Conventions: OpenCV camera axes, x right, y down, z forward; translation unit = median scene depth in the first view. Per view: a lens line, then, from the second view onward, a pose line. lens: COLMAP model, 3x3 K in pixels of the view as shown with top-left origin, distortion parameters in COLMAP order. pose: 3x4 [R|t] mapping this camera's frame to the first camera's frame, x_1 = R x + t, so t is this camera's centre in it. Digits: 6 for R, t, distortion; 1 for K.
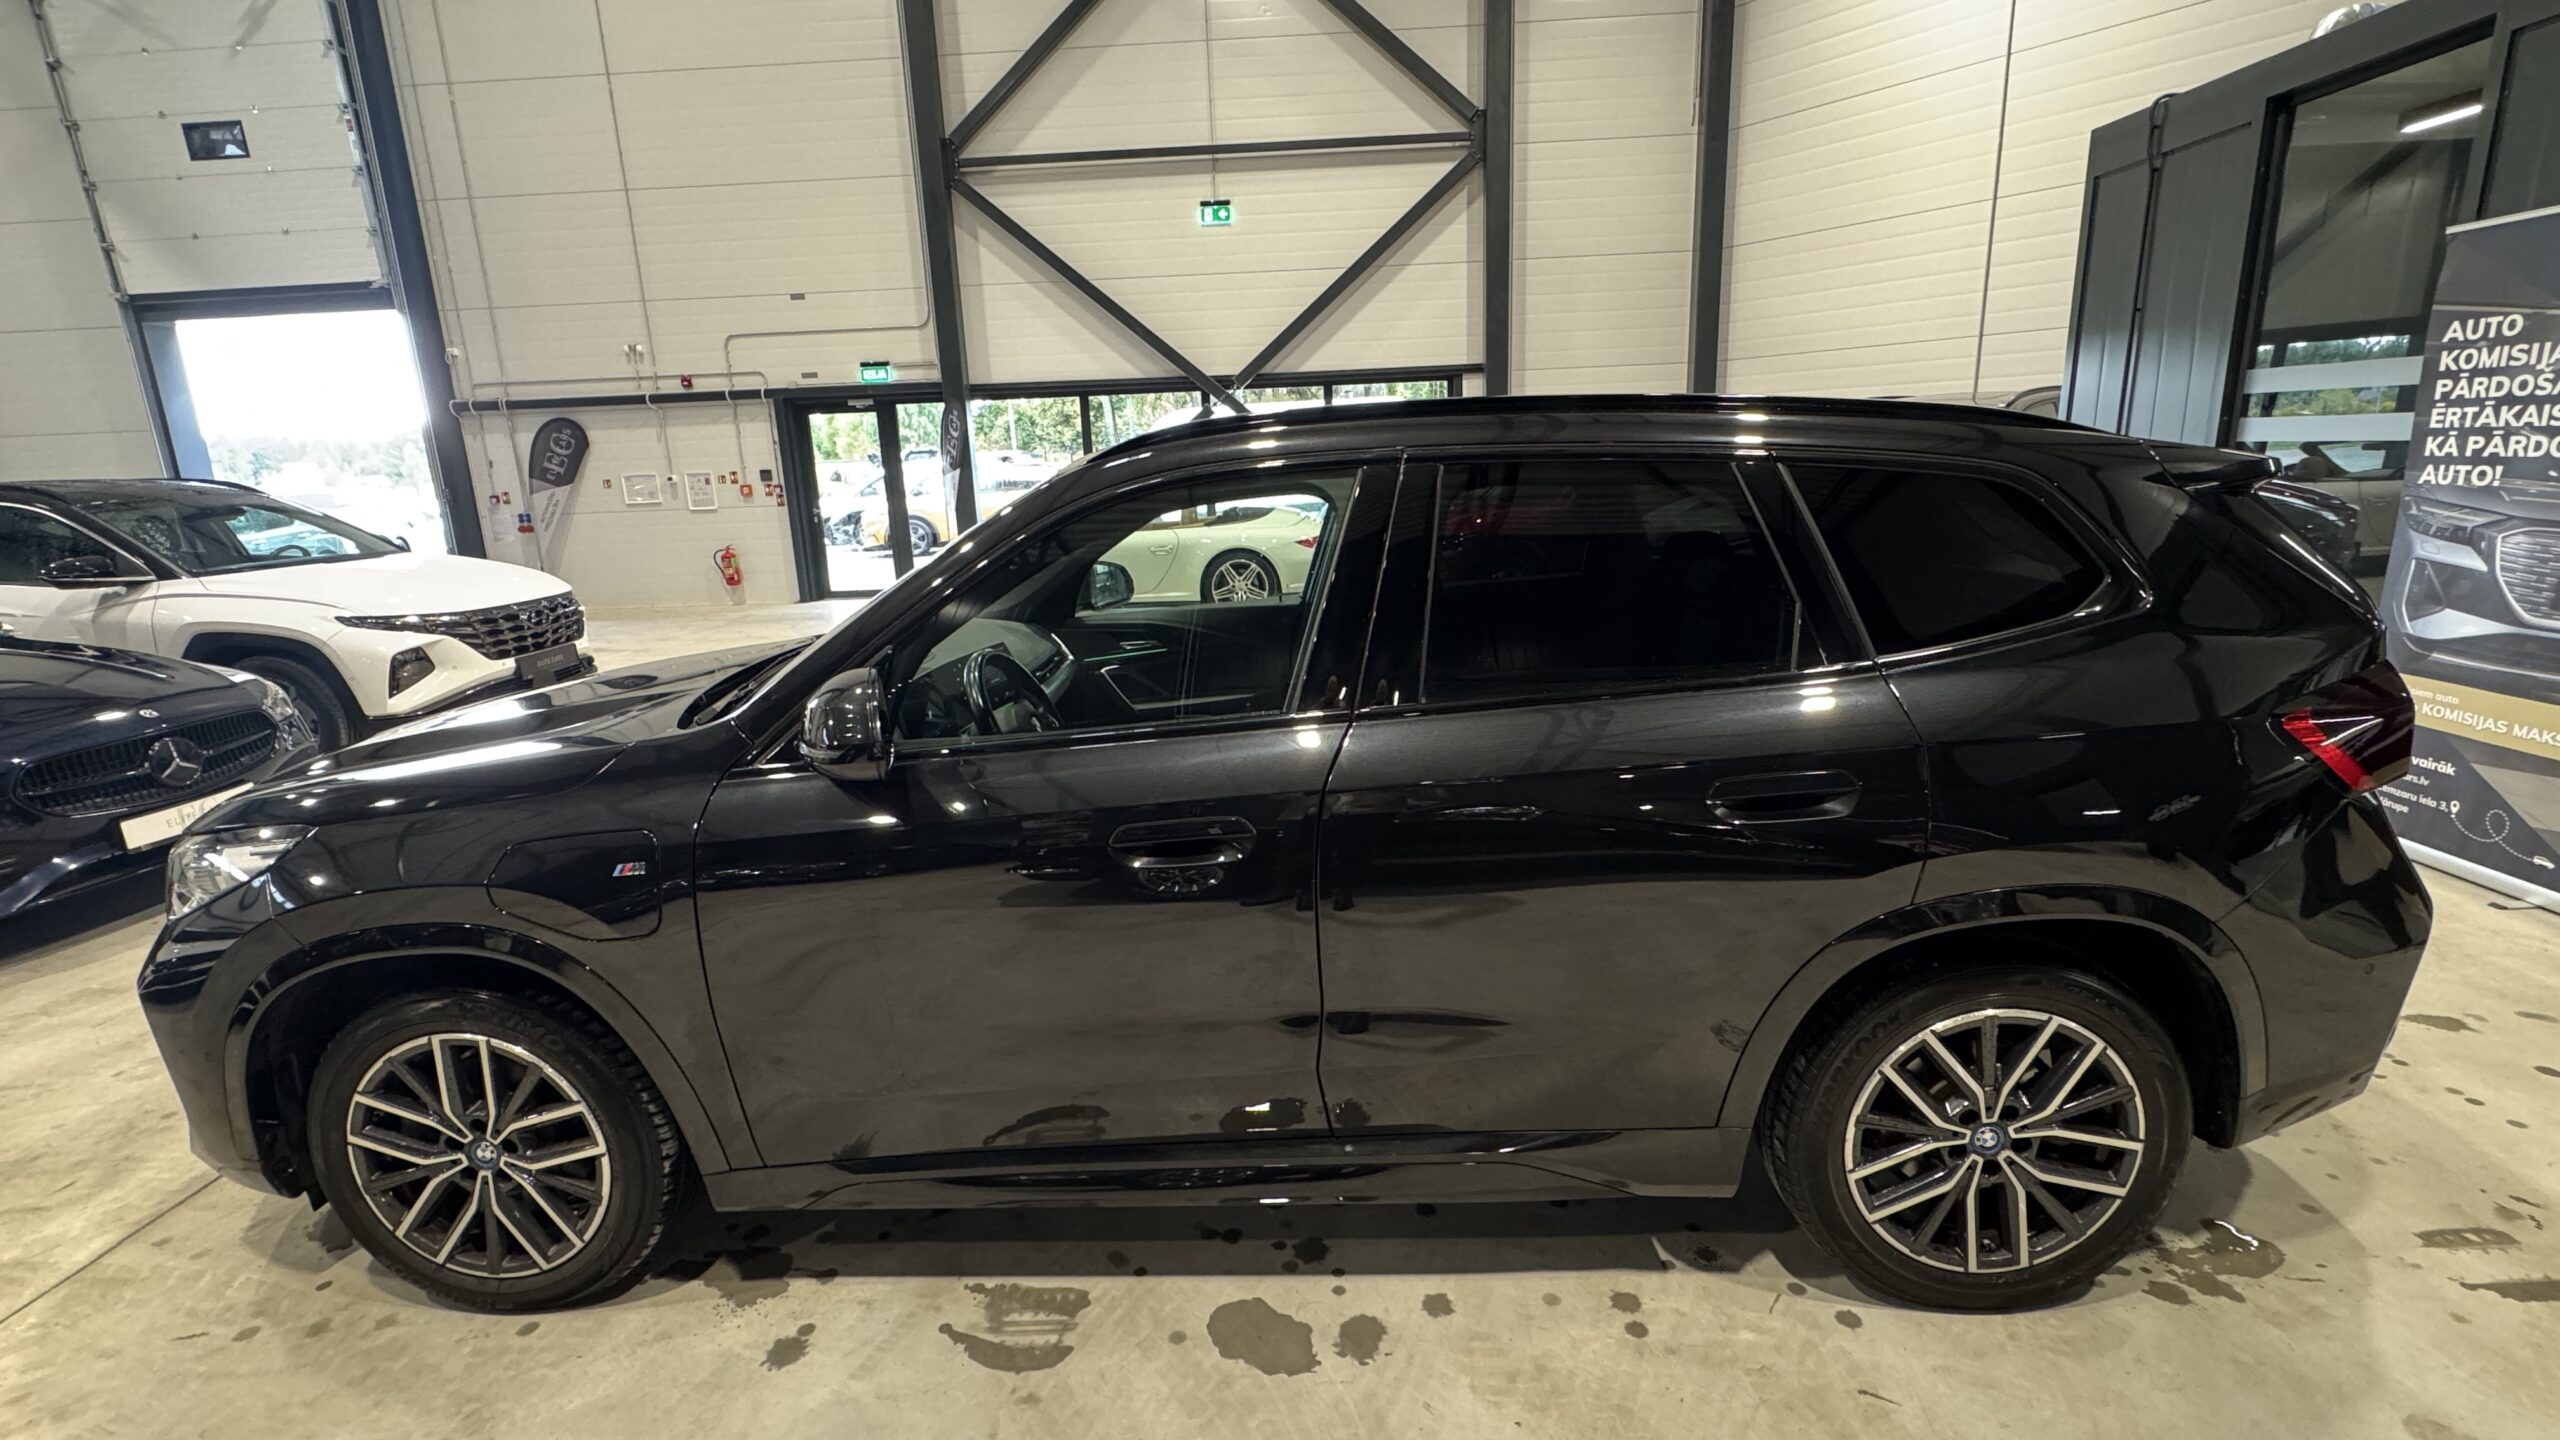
lens RADIAL K [[1121.3, 0, 1278.2], [0, 1121.3, 711.5], [0, 0, 1]] dist [-0.002169, -0.000215]
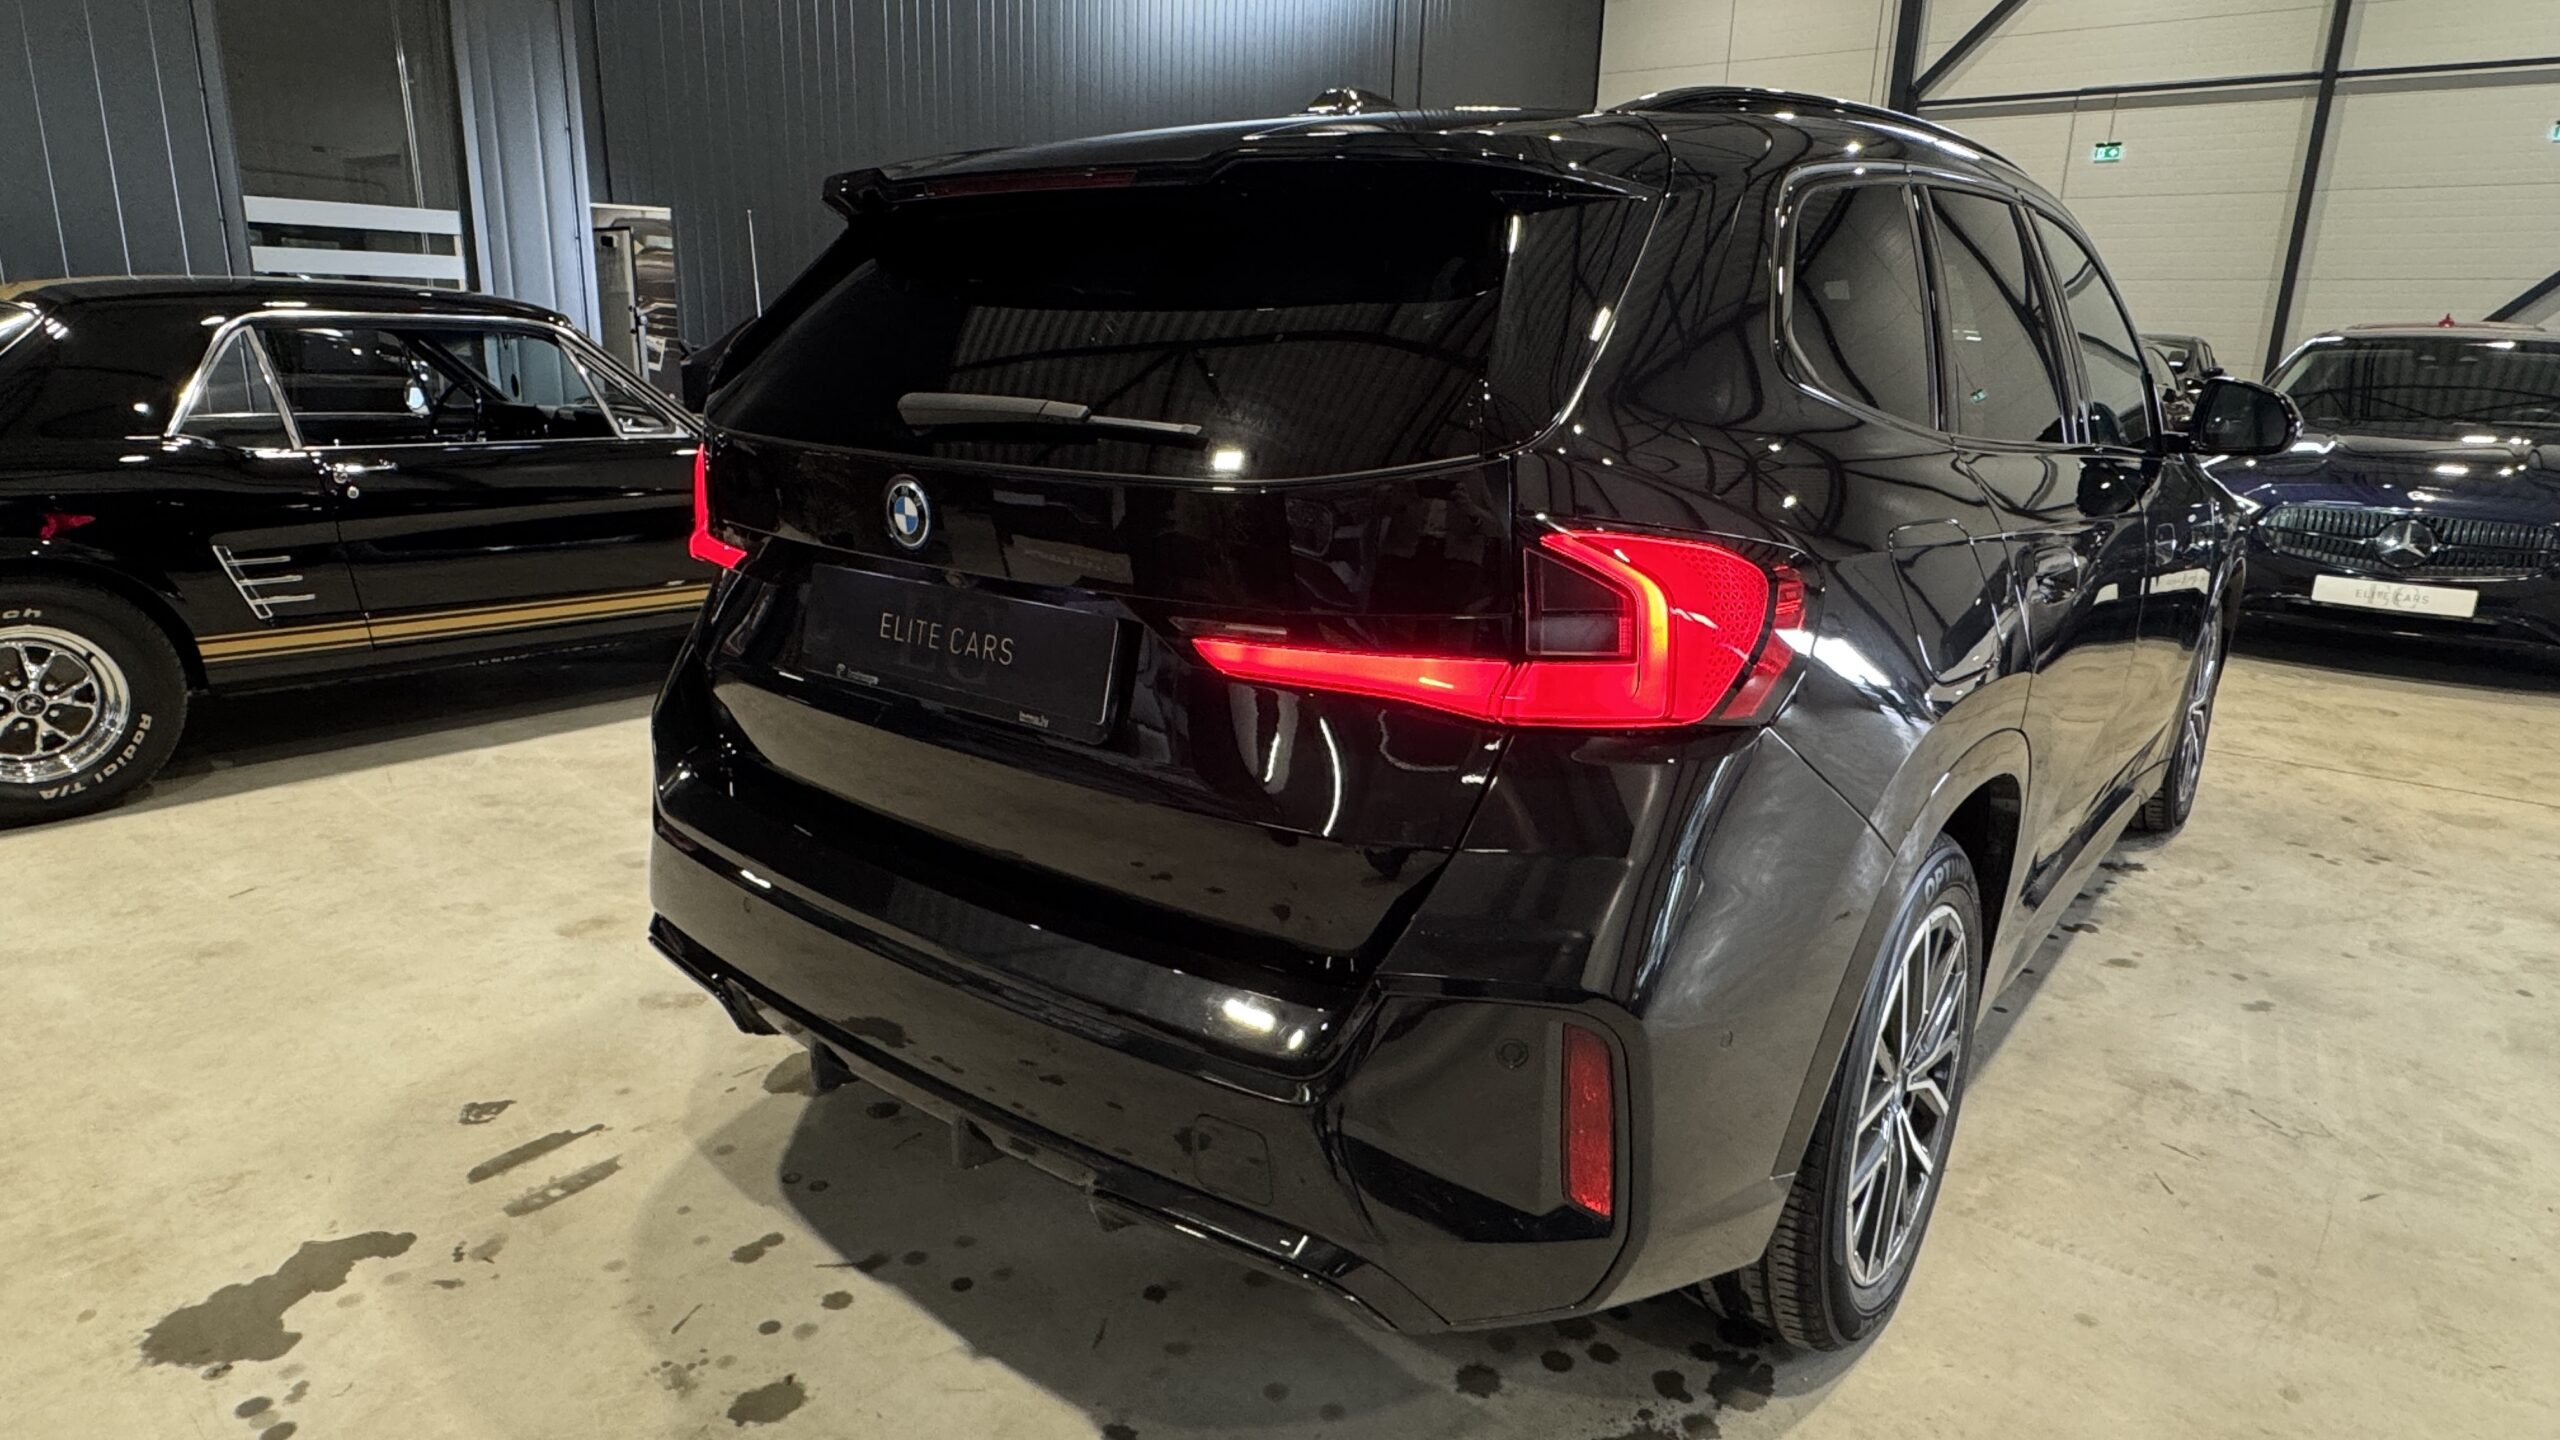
lens RADIAL K [[1456.2, 0, 1274.8], [0, 1456.2, 723.1], [0, 0, 1]] dist [0.000429, 0.009246]
pose [[-0.590918, 0.232220, -0.772586, 1.451989], [-0.184769, 0.893260, 0.409814, -0.331084], [0.785287, 0.384917, -0.484936, 1.727883]]
